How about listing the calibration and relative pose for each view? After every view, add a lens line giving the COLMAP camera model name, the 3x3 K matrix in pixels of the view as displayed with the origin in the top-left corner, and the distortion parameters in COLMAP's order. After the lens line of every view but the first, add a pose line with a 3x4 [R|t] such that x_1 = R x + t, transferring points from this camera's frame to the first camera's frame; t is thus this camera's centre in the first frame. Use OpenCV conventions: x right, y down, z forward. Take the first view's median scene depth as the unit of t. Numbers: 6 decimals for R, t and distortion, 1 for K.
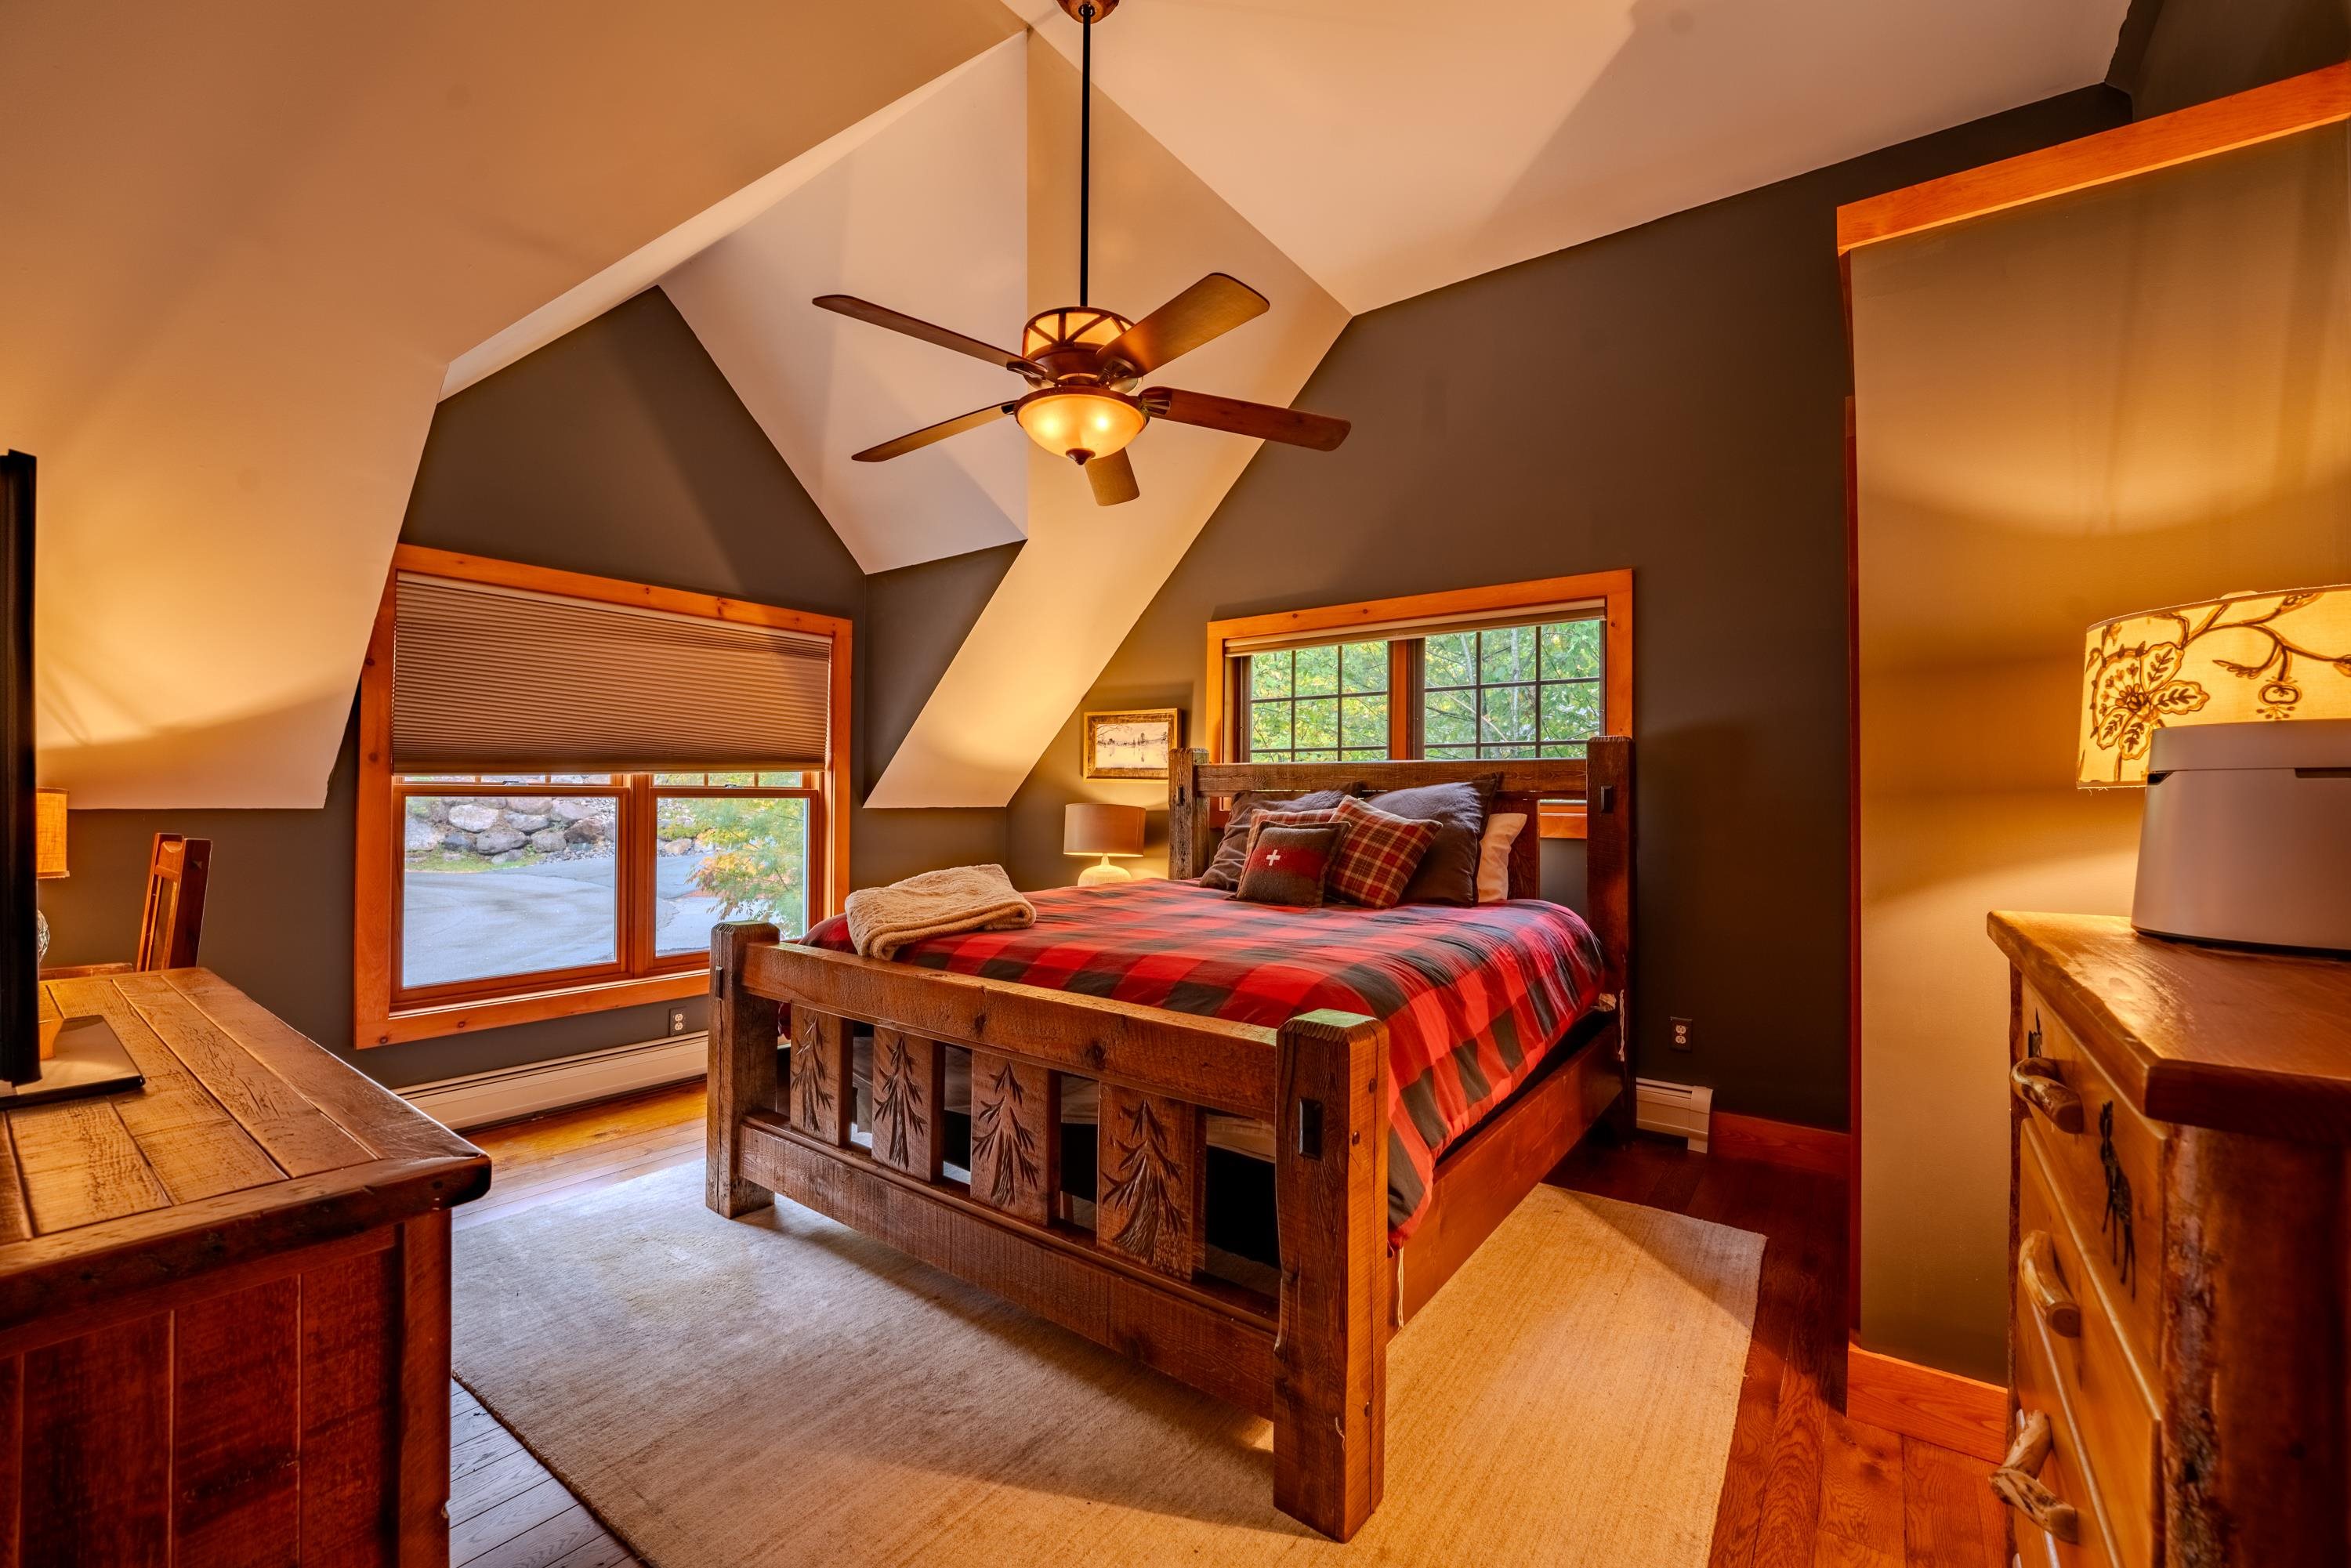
lens RADIAL K [[953.4, 0, 1179.6], [0, 953.4, 784.6], [0, 0, 1]] dist [-0.030531, 0.003941]
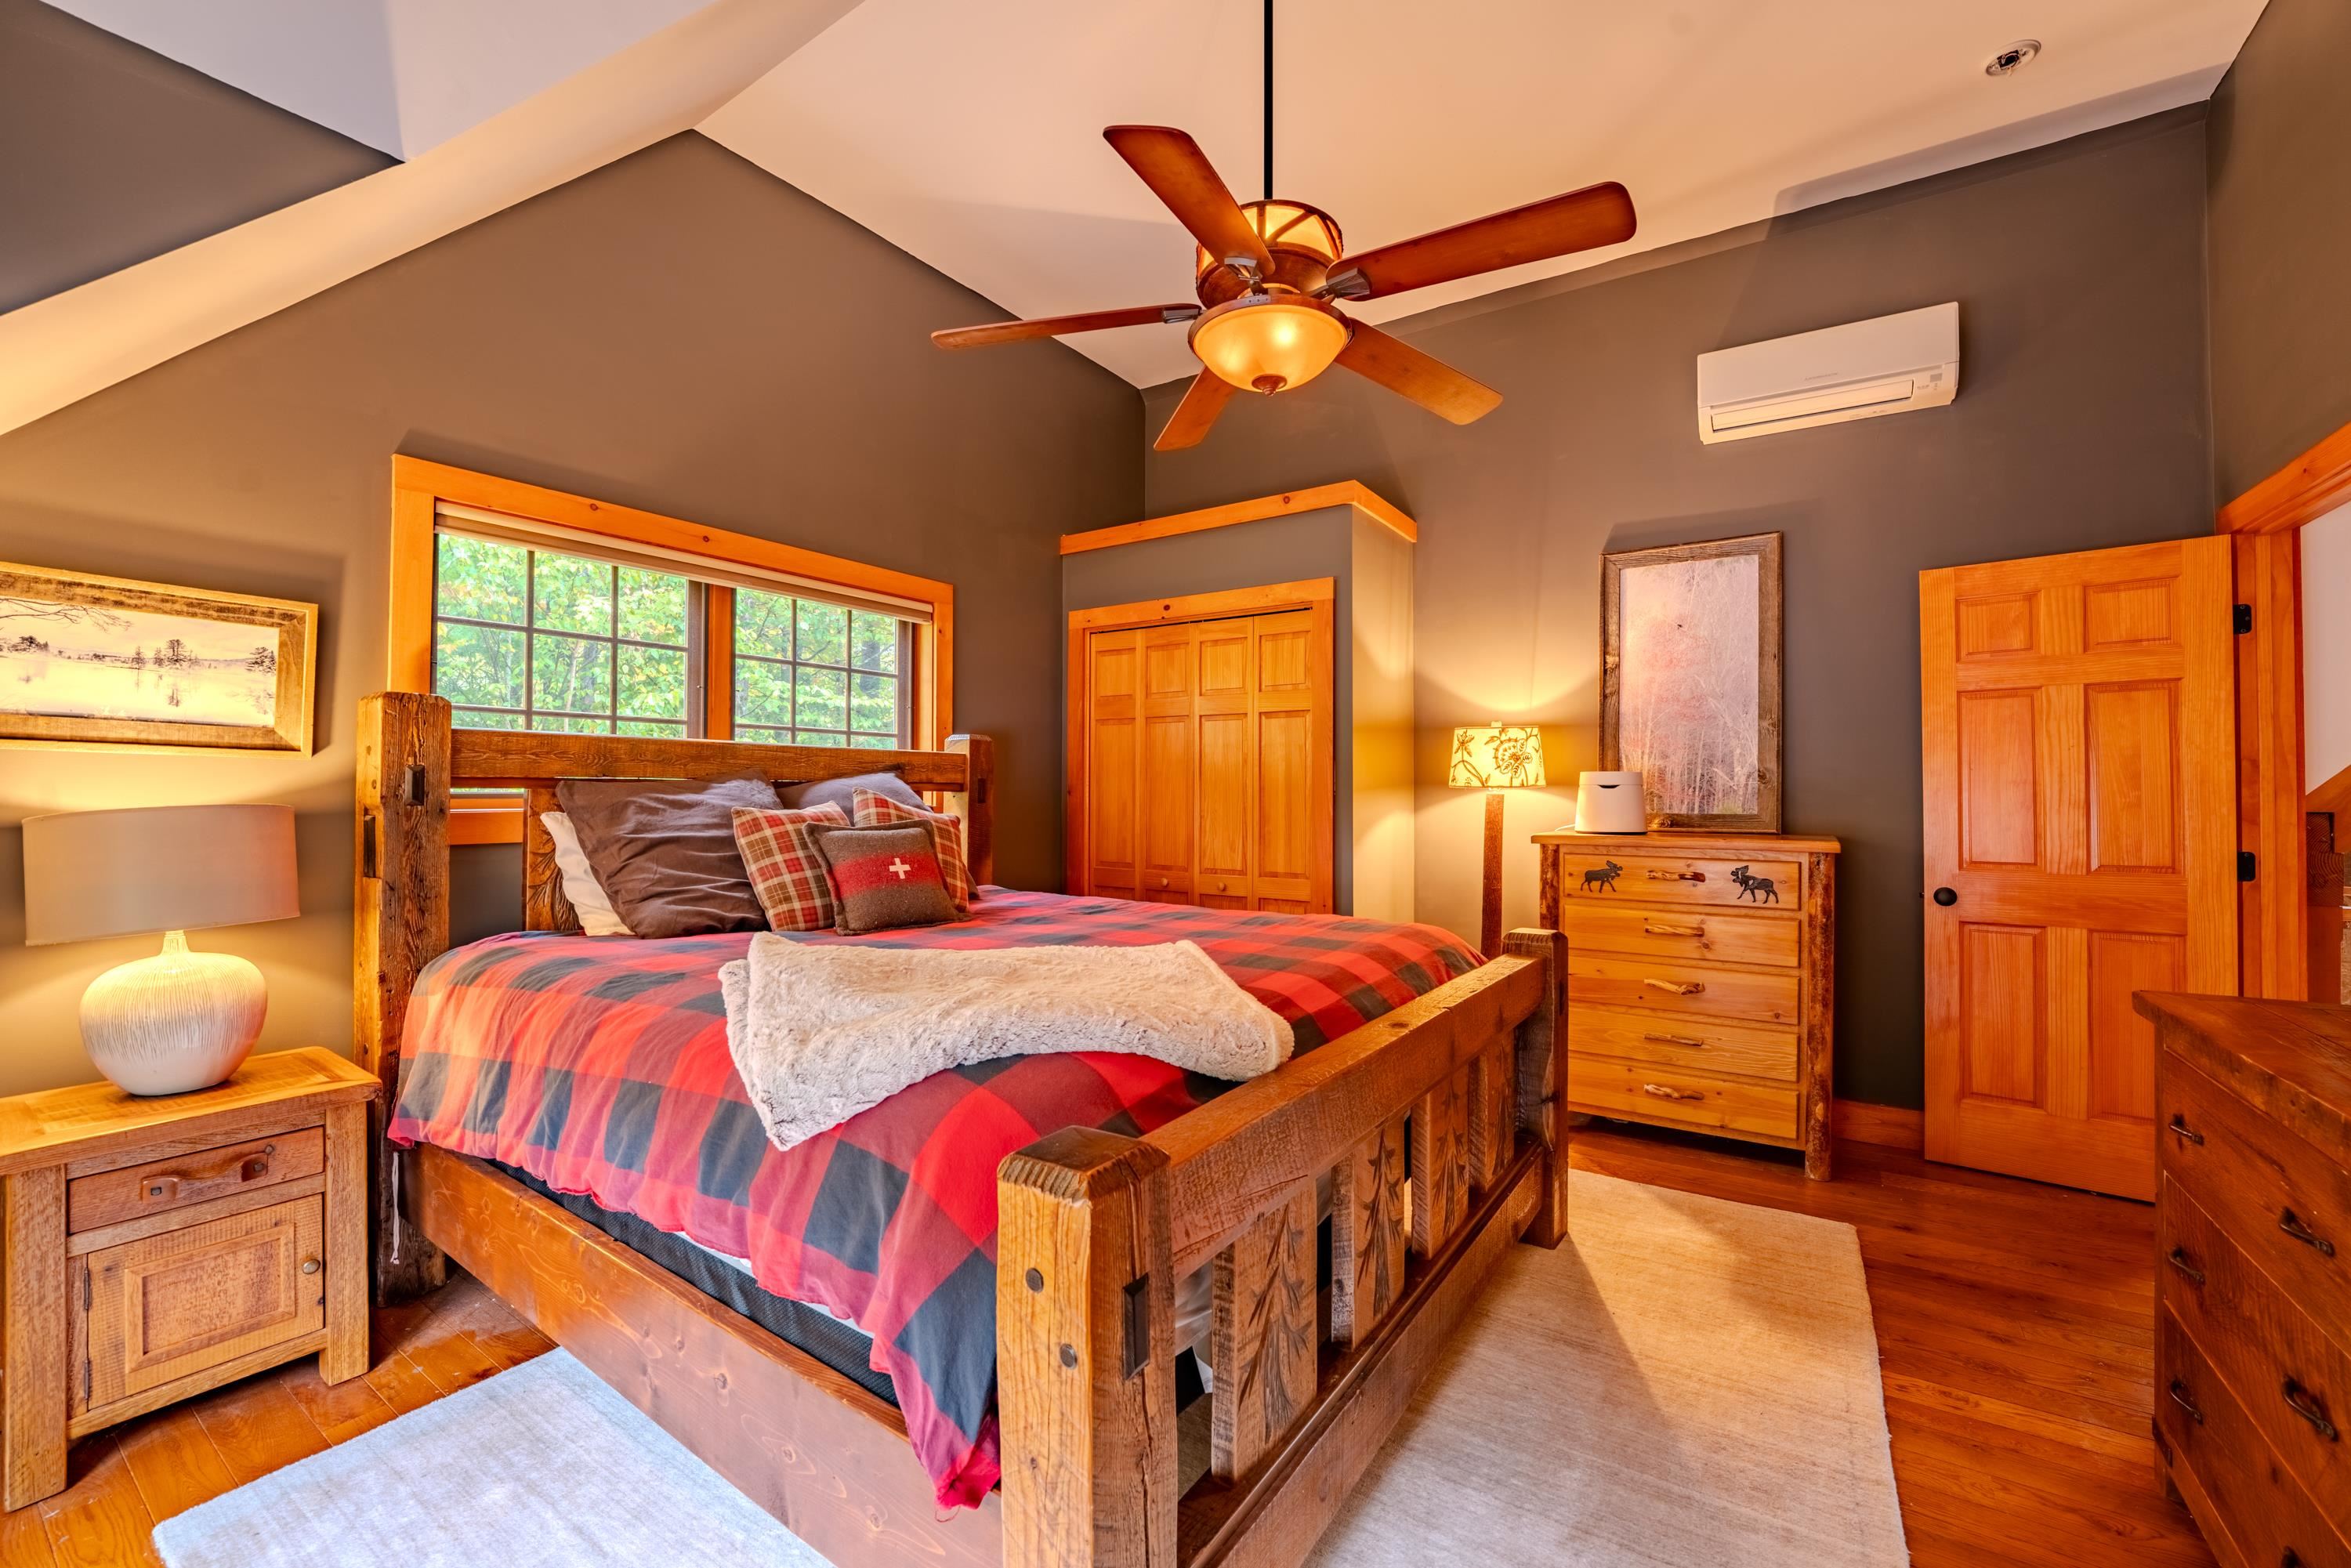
lens RADIAL K [[953.4, 0, 1174.5], [0, 953.4, 779.0], [0, 0, 1]] dist [-0.030531, 0.003941]
pose [[-0.039624, -0.000100, 0.999215, -0.530965], [-0.028920, 0.999581, -0.001046, -0.003467], [-0.998796, -0.028938, -0.039610, 0.624139]]
